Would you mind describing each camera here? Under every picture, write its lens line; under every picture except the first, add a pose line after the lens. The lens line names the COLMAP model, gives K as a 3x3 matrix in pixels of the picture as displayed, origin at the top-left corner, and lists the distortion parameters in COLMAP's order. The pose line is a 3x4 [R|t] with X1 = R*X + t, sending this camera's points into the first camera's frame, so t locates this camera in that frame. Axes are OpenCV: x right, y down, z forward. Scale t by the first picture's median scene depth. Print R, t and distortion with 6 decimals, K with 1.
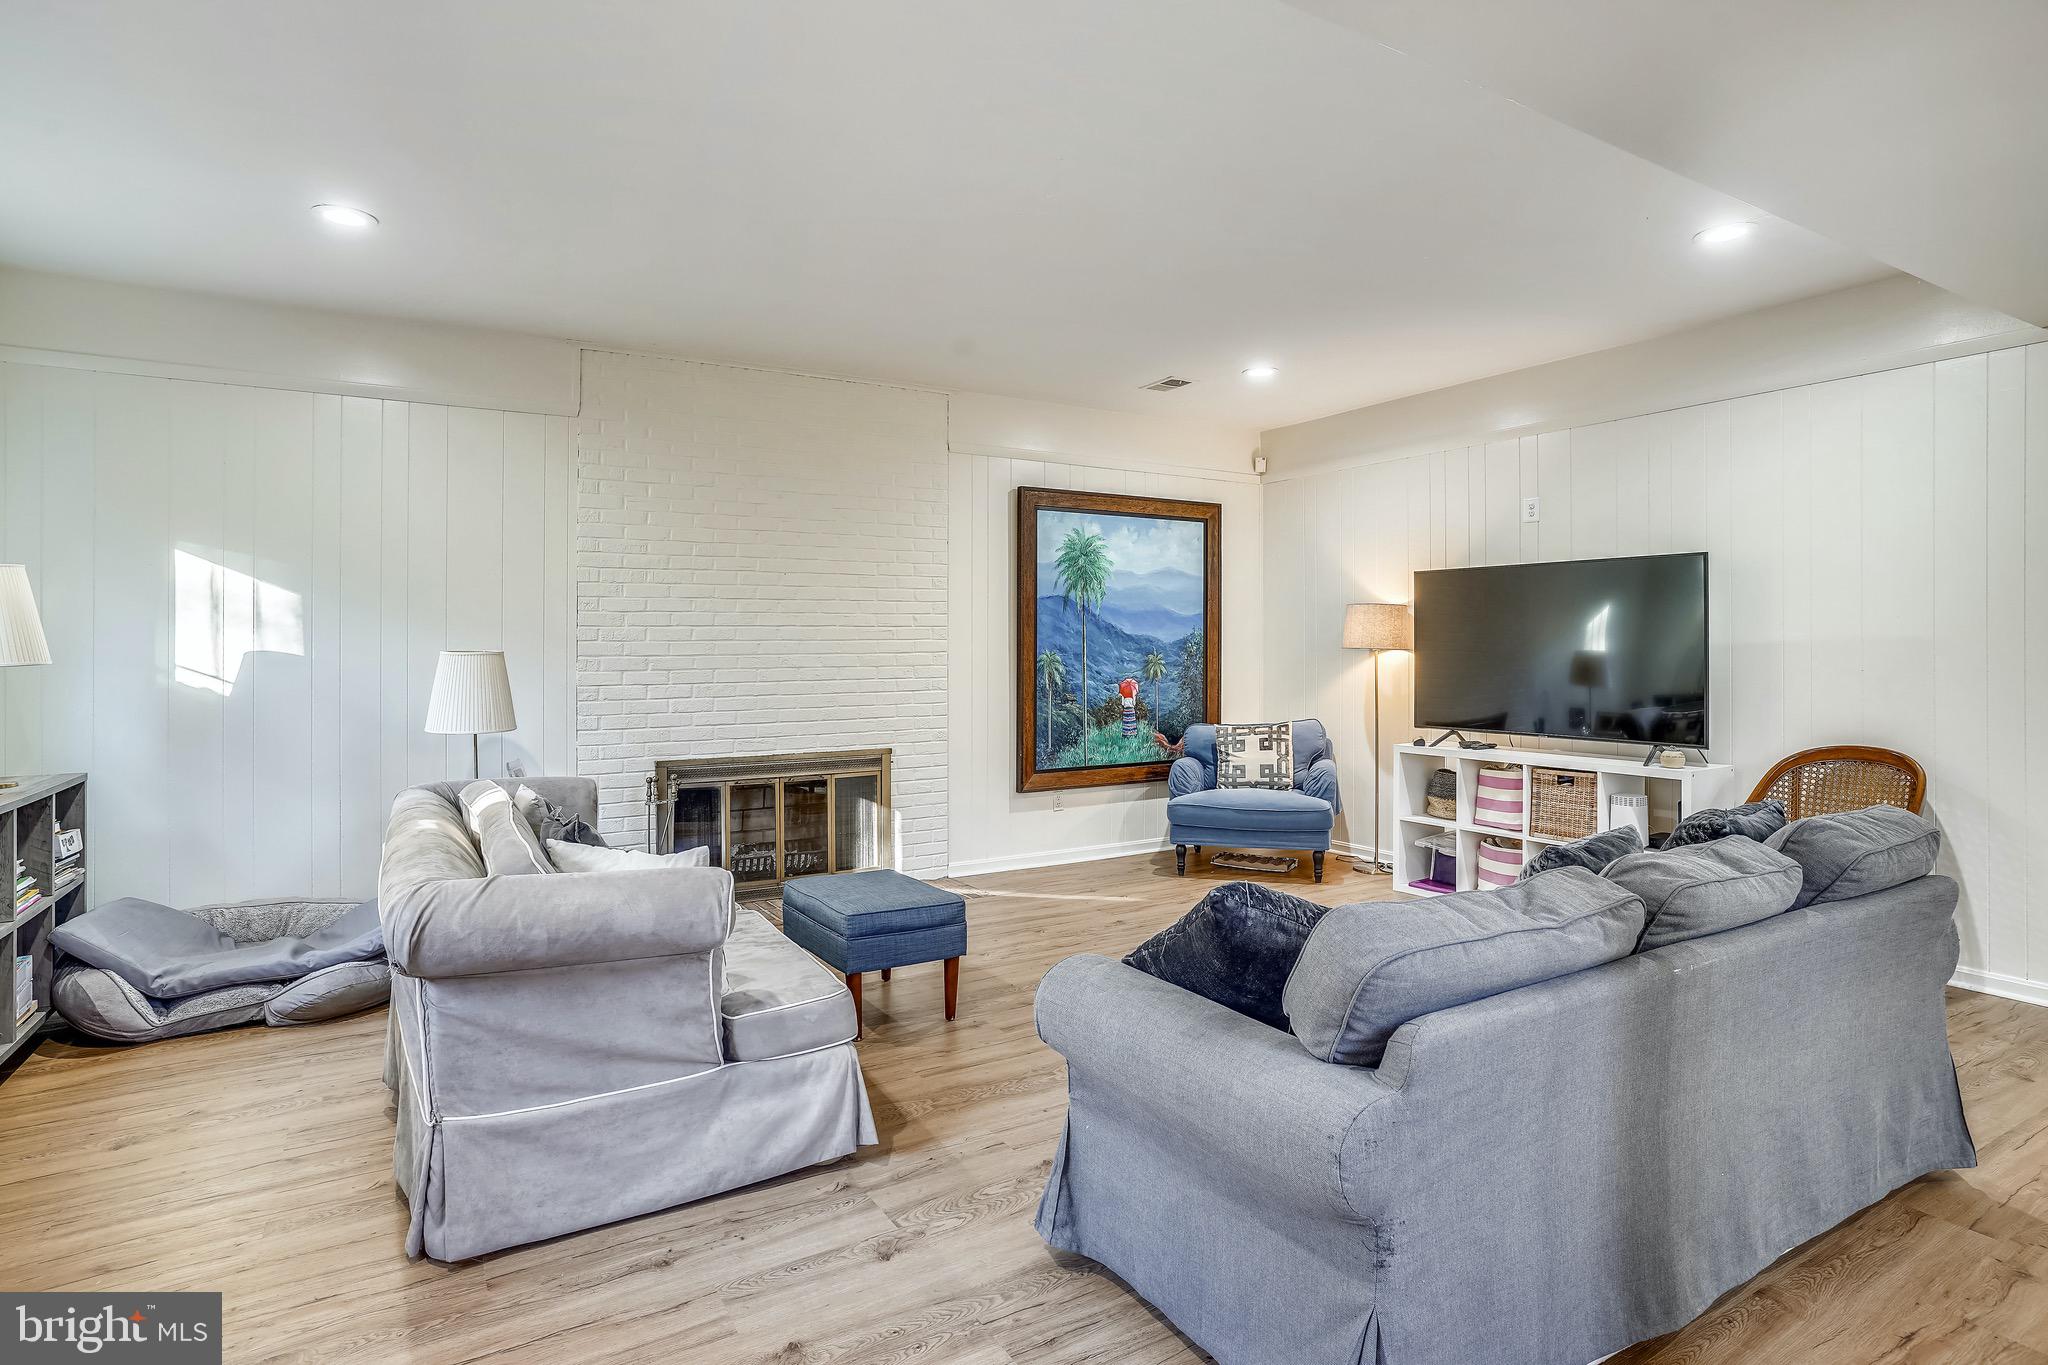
lens RADIAL K [[1007.3, 0, 1030.2], [0, 1007.3, 676.0], [0, 0, 1]] dist [-0.052302, 0.021414]
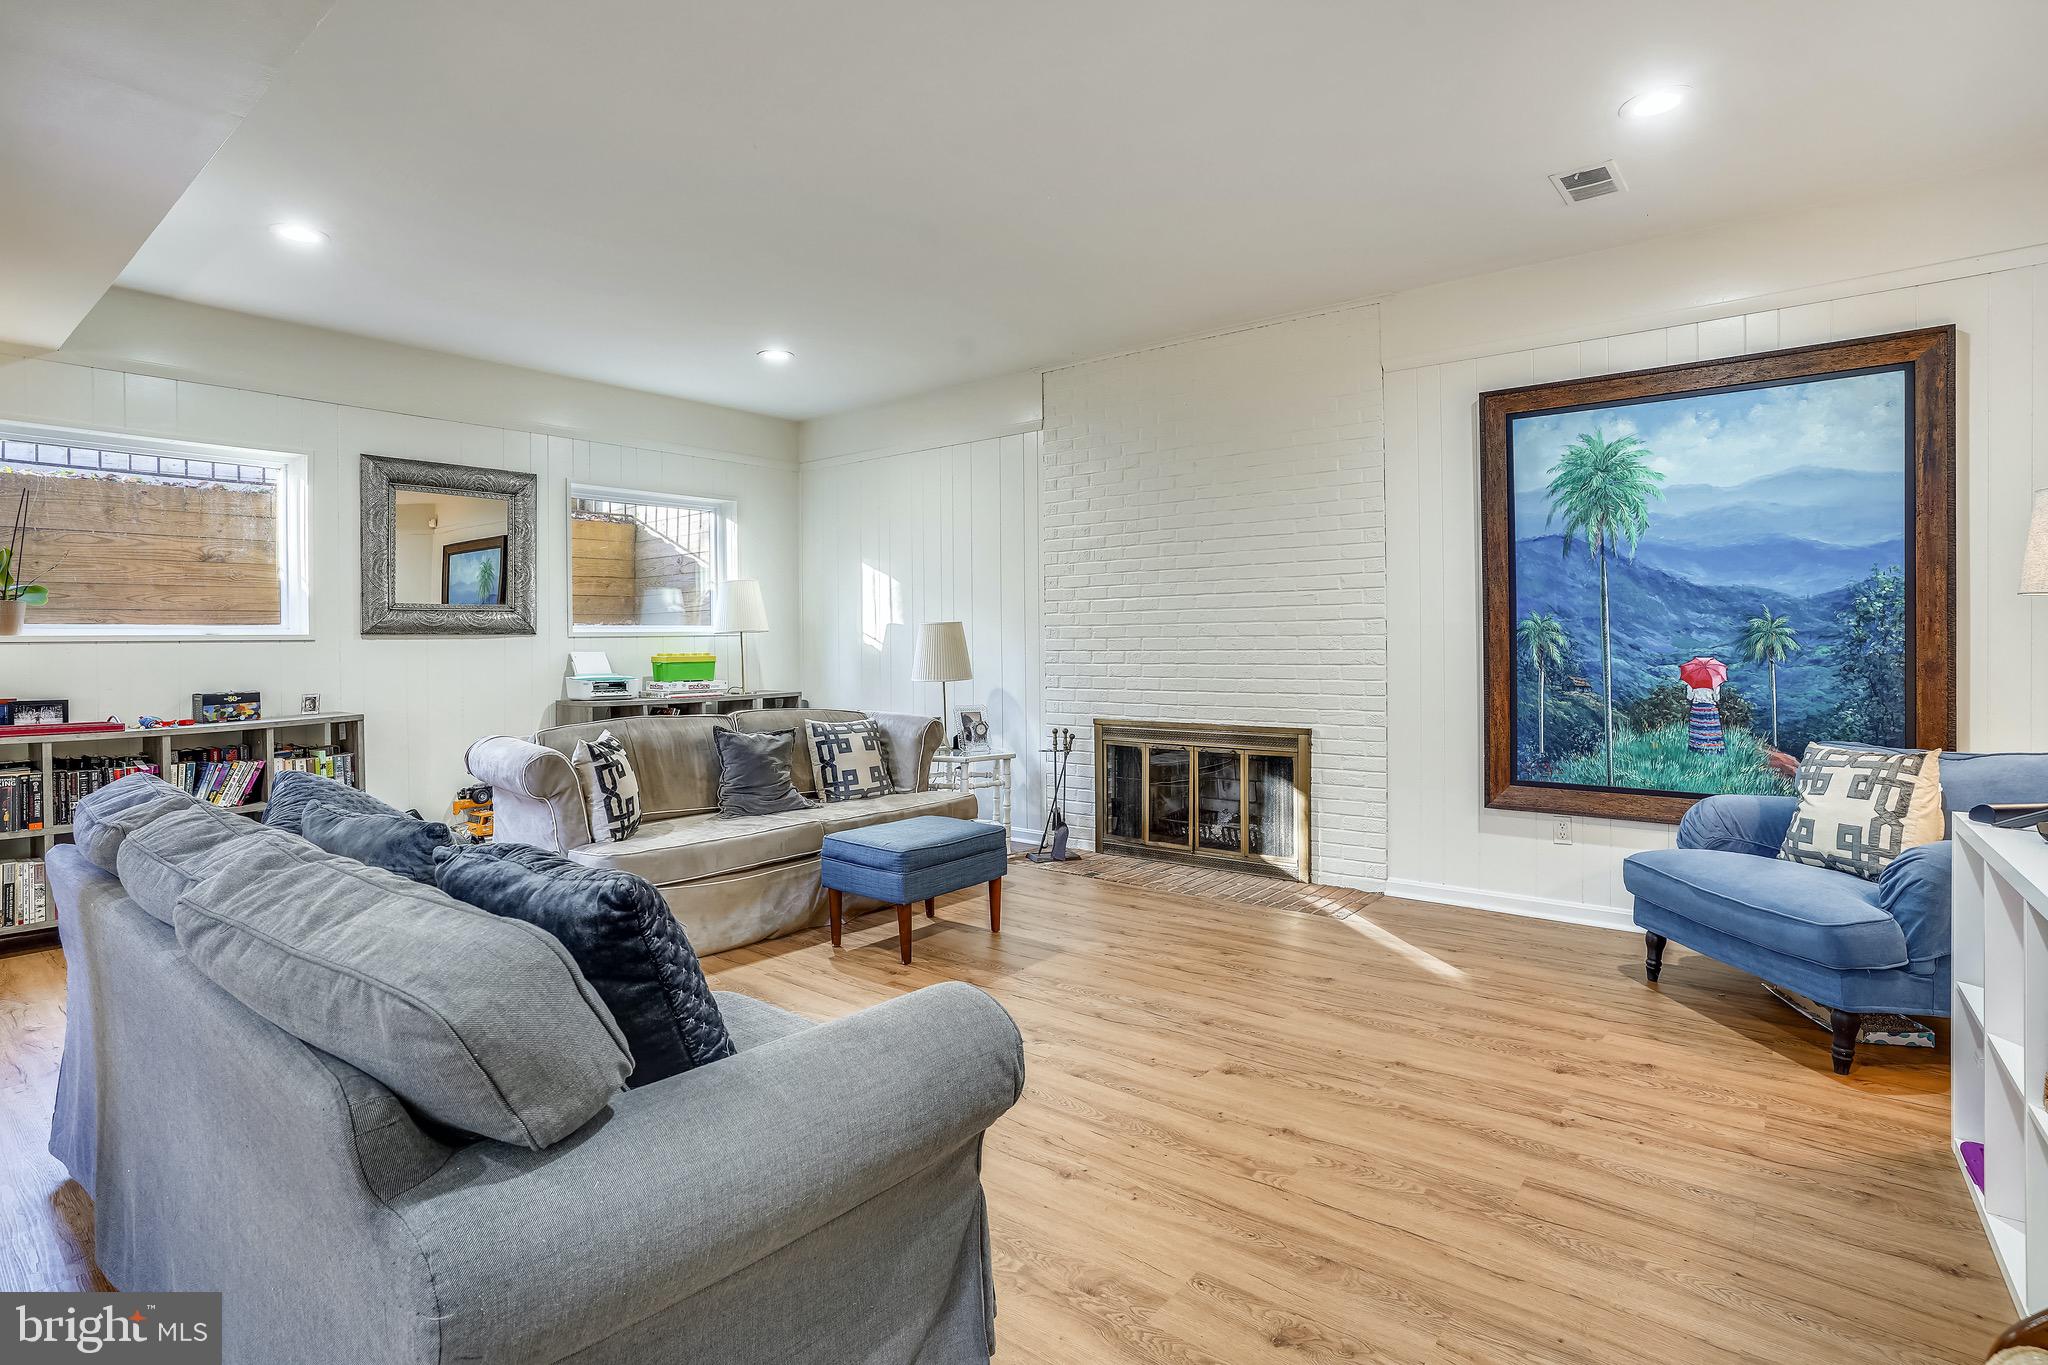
lens RADIAL K [[1007.3, 0, 1027.1], [0, 1007.3, 665.7], [0, 0, 1]] dist [-0.052302, 0.021414]
pose [[0.375464, 0.028027, -0.926413, 0.524659], [-0.017432, 0.999579, 0.023175, 0.000841], [0.926673, 0.007448, 0.375794, 0.399322]]
